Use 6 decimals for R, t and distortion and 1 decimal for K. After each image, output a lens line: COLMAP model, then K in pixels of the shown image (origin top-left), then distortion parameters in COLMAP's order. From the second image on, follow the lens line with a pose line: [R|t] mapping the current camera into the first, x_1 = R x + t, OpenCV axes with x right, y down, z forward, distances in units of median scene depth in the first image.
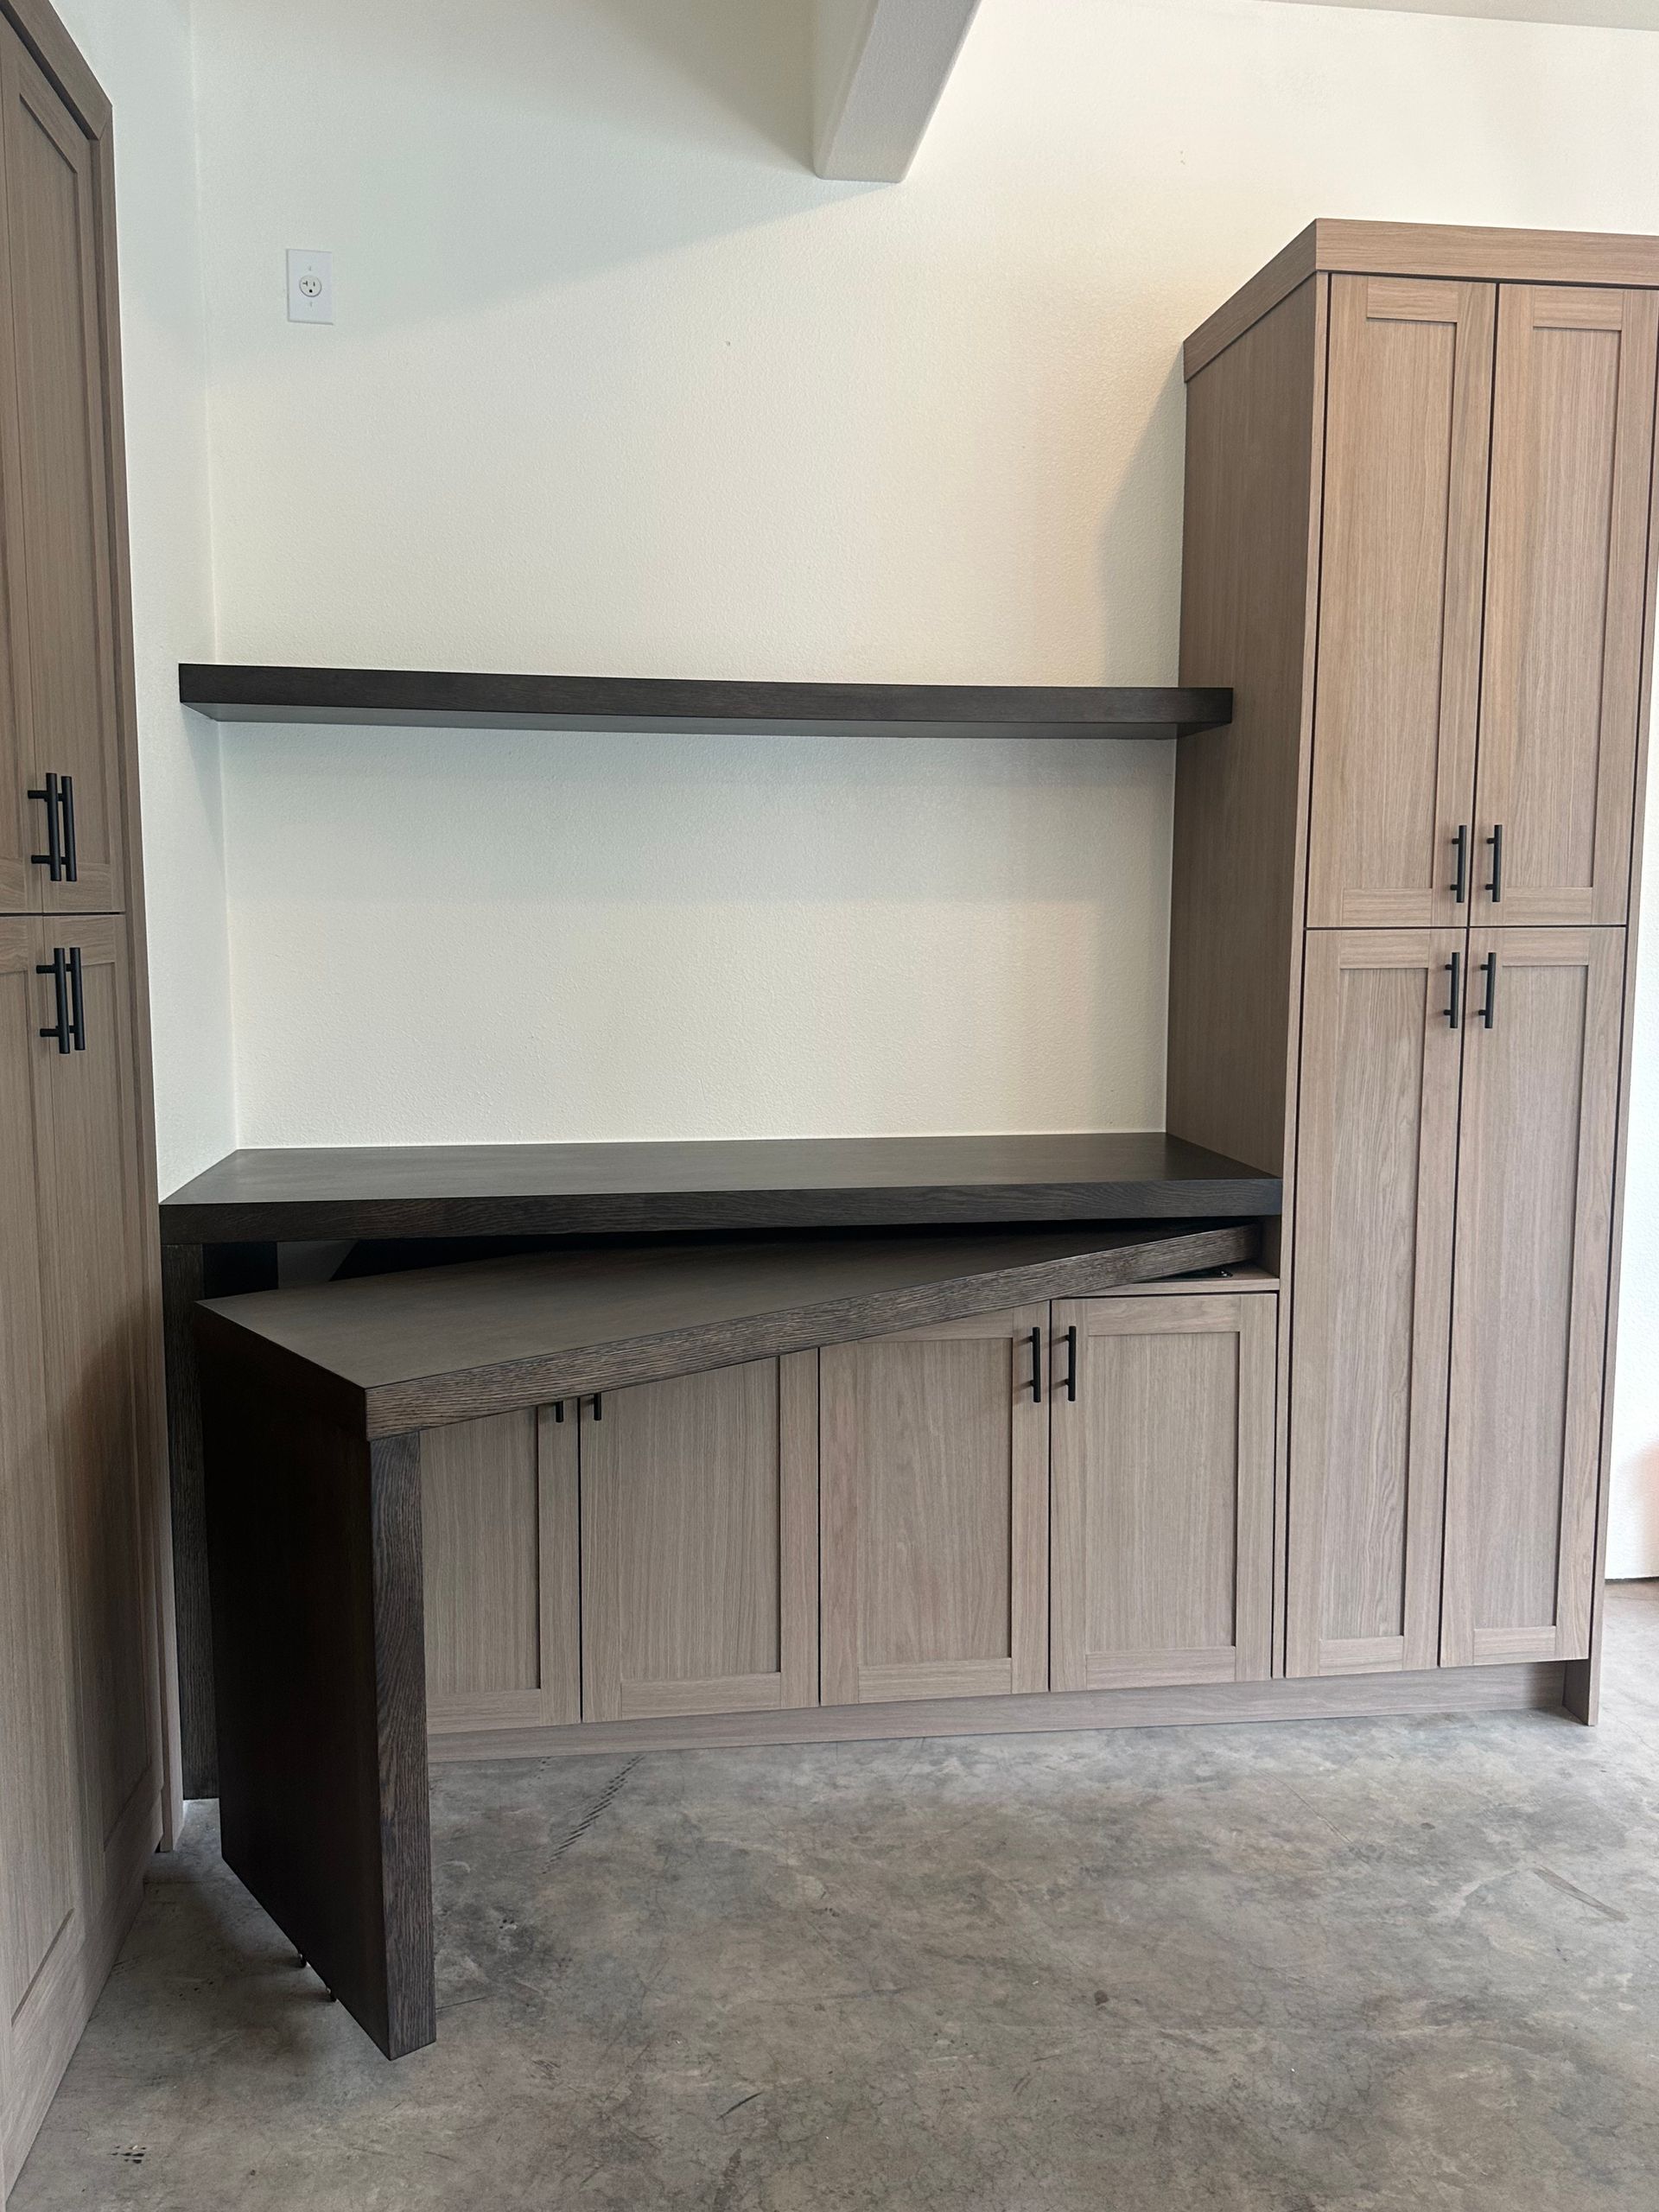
lens RADIAL K [[1761.1, 0, 842.7], [0, 1761.1, 1093.4], [0, 0, 1]] dist [0.009497, -0.014602]
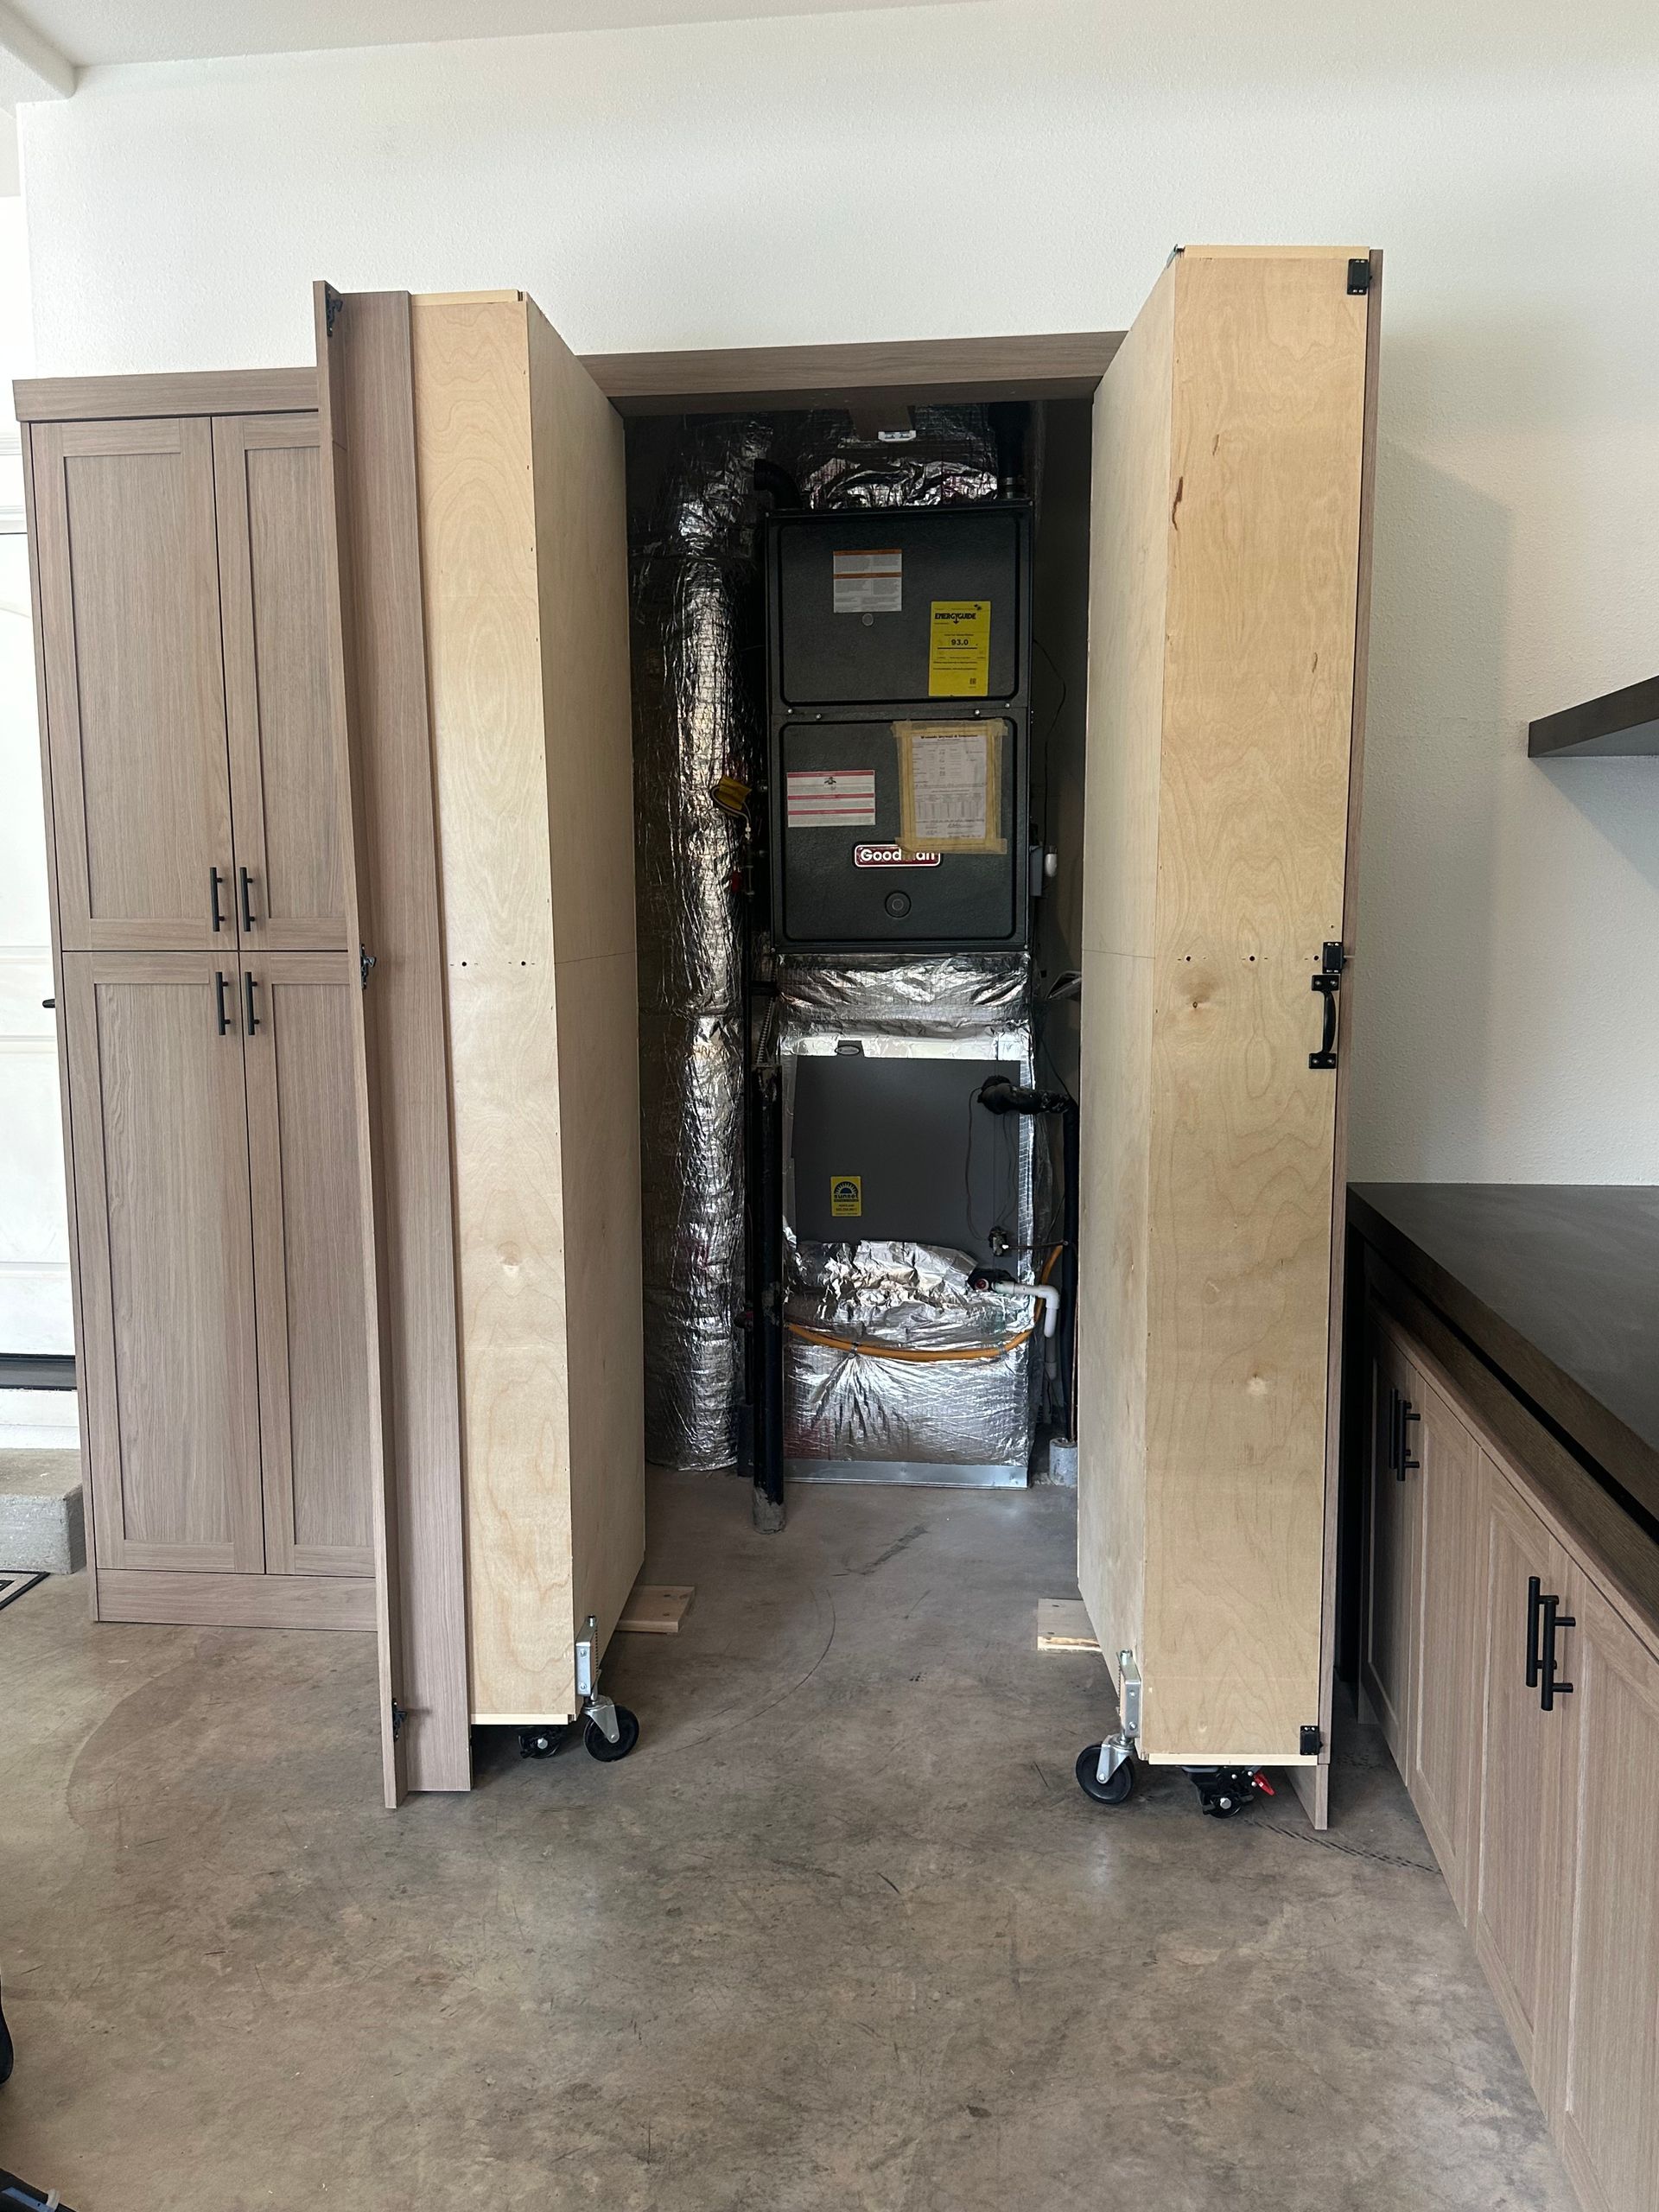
lens RADIAL K [[1761.1, 0, 834.4], [0, 1761.1, 1111.9], [0, 0, 1]] dist [0.009497, -0.014602]
pose [[-0.241710, 0.118449, -0.963092, 0.853763], [-0.113408, 0.982271, 0.149271, -0.122403], [0.963699, 0.145303, -0.223991, 0.894954]]
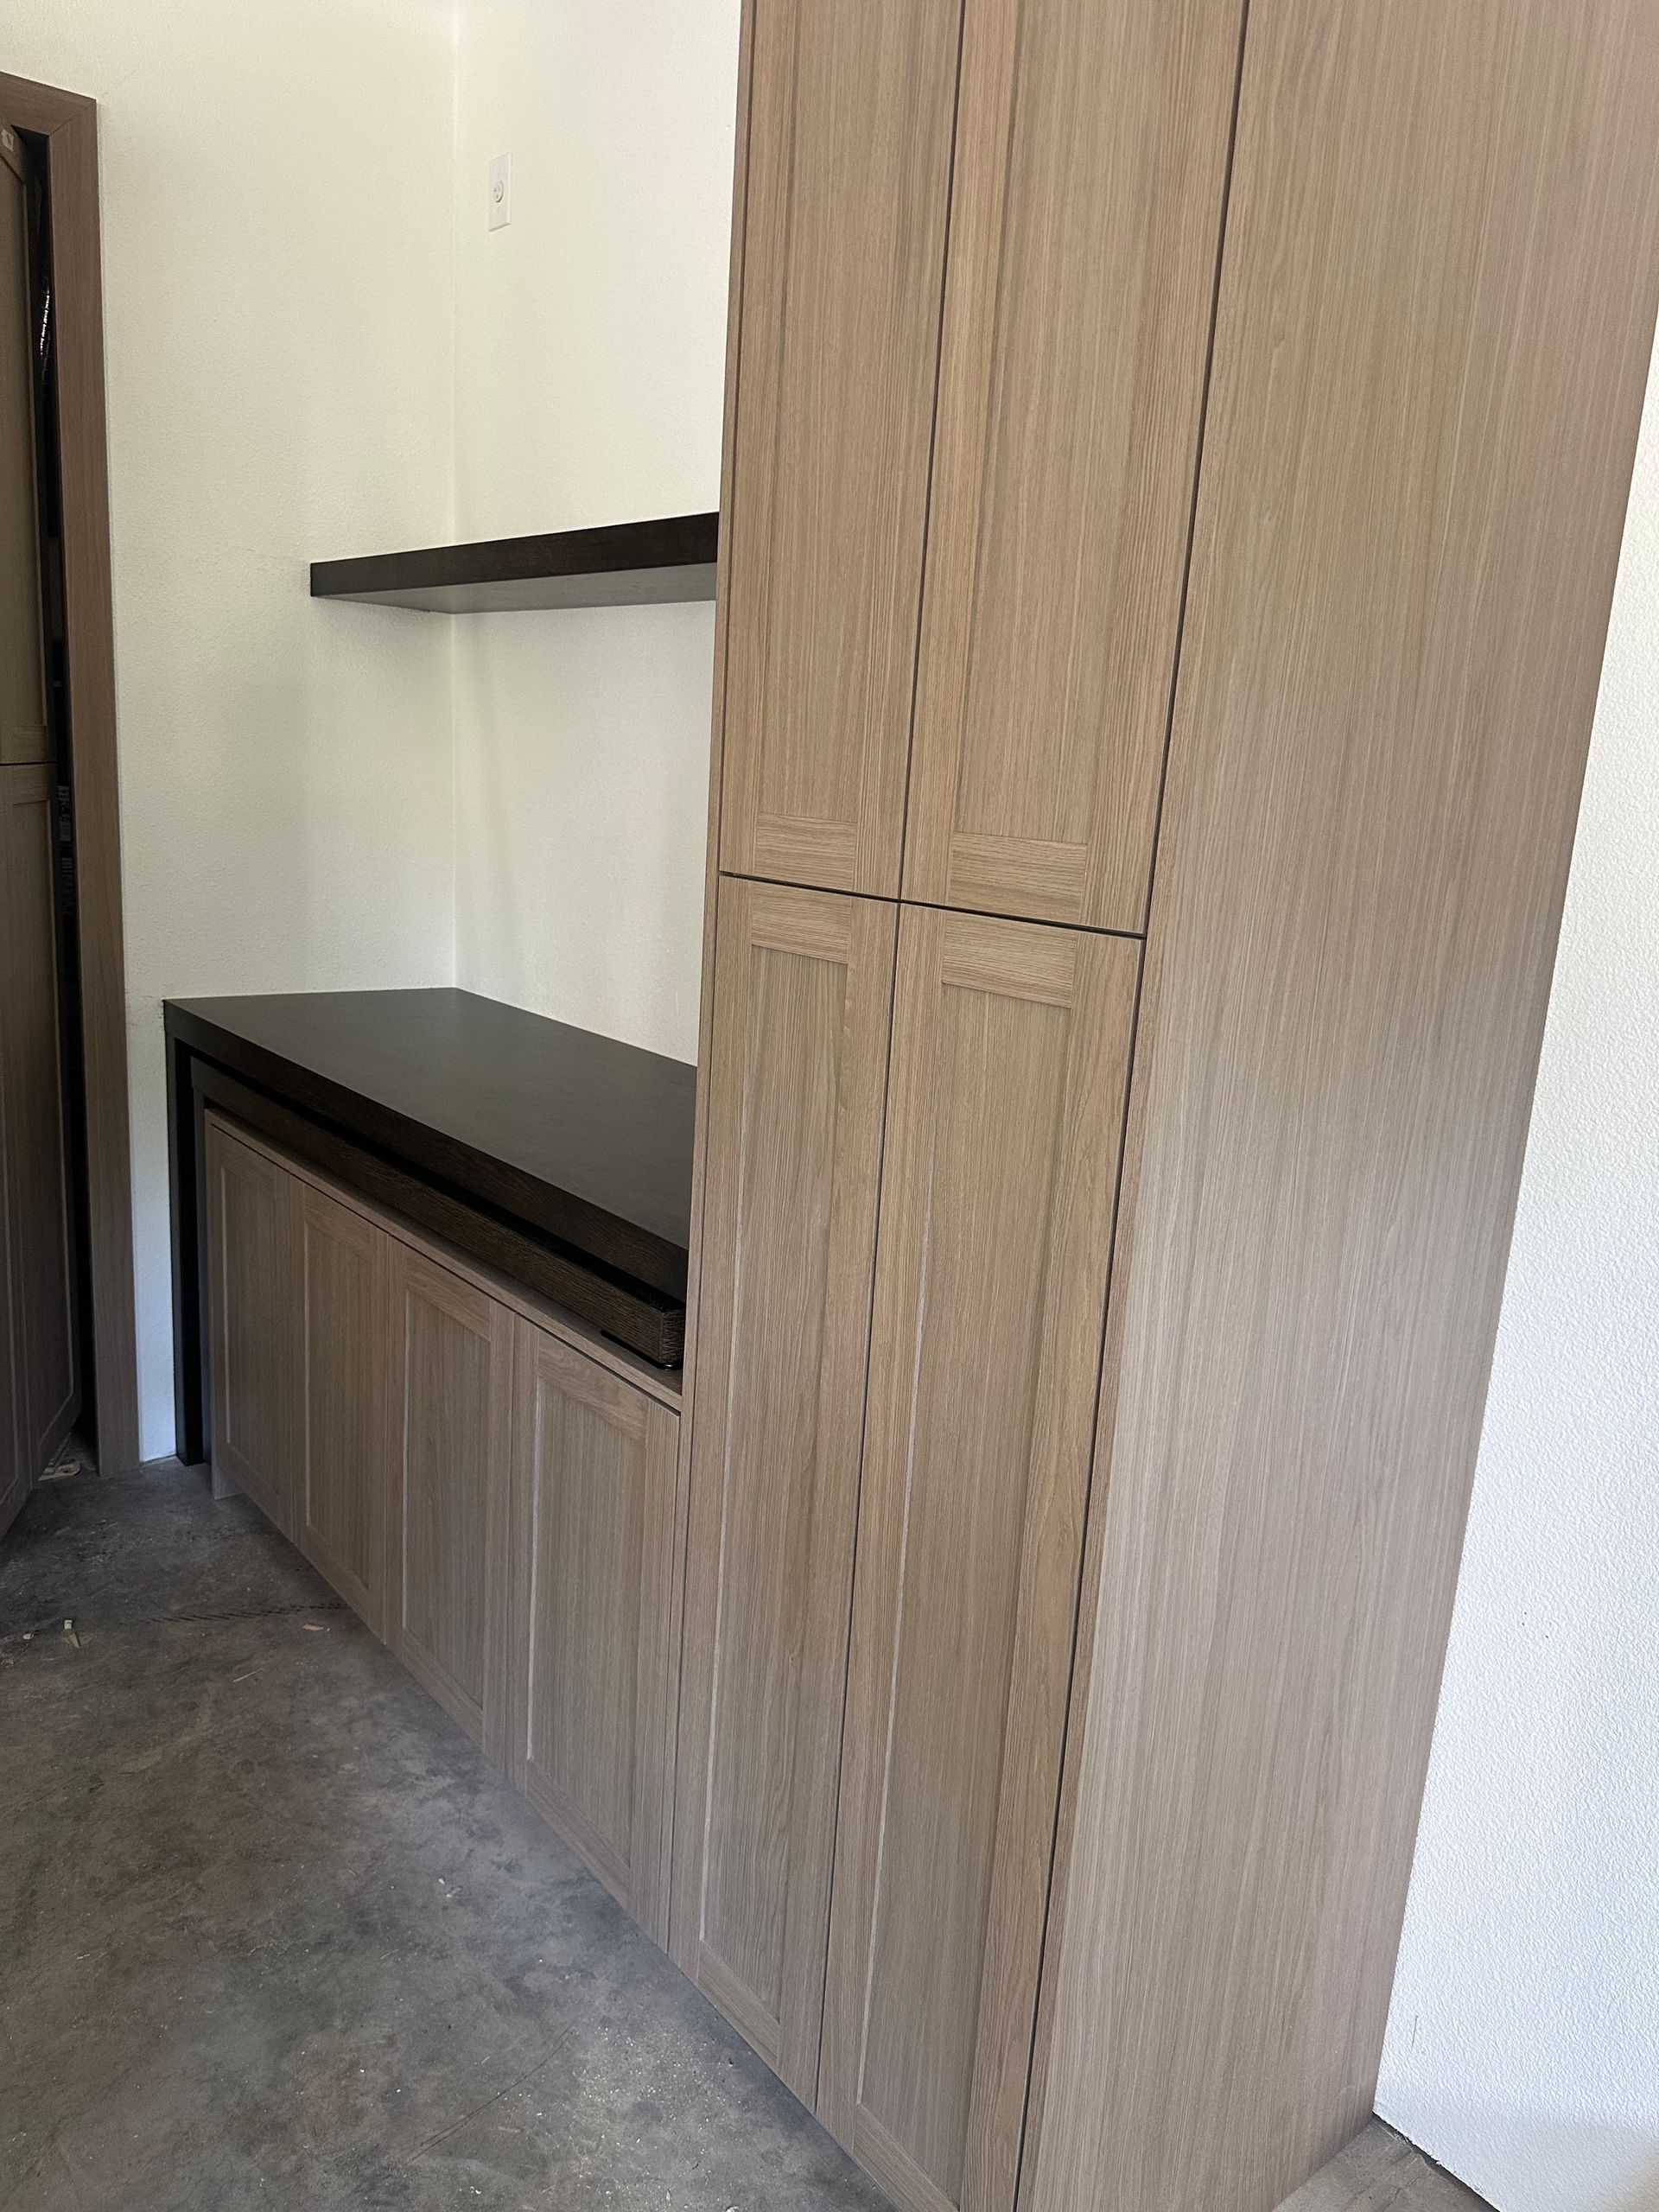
lens RADIAL K [[1577.7, 0, 822.9], [0, 1577.7, 1108.0], [0, 0, 1]] dist [0.009735, -0.008786]
pose [[0.523267, 0.217144, -0.824039, 0.790958], [-0.167191, 0.974356, 0.150587, -0.106013], [0.835607, 0.058975, 0.546153, 0.758178]]
